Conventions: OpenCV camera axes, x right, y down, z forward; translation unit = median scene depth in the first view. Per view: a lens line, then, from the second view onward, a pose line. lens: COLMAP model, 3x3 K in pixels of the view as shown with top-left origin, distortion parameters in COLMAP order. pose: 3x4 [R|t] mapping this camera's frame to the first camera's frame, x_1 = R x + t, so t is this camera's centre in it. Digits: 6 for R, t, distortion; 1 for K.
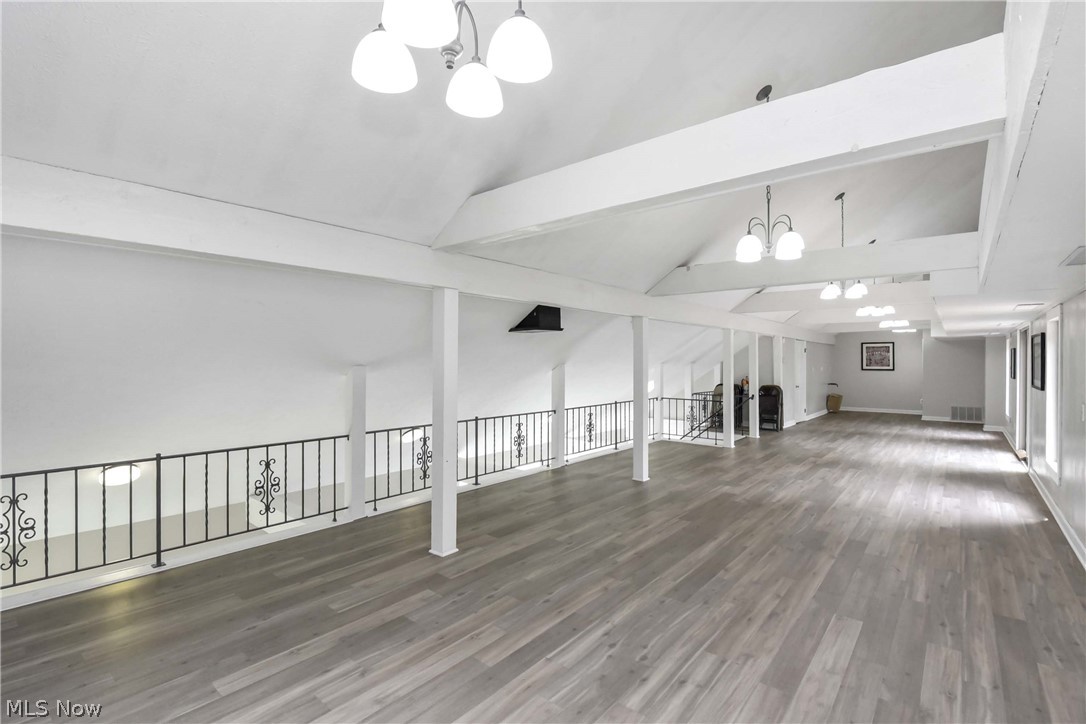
lens RADIAL K [[484.7, 0, 552.1], [0, 484.7, 368.5], [0, 0, 1]] dist [-0.000152, 0.000046]
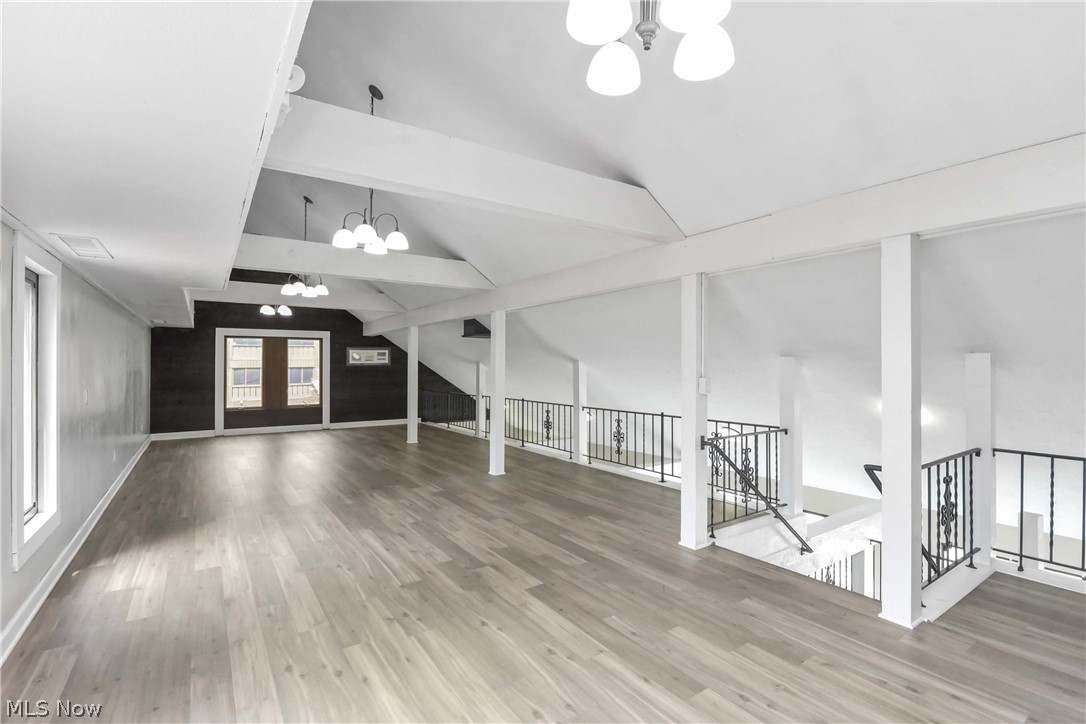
lens RADIAL K [[494.9, 0, 549.4], [0, 494.9, 360.6], [0, 0, 1]] dist [-0.014845, -0.000361]
pose [[-0.265879, 0.009298, -0.963961, 1.045619], [0.008800, 0.999935, 0.007218, -0.015649], [0.963966, -0.006564, -0.265944, 1.270674]]
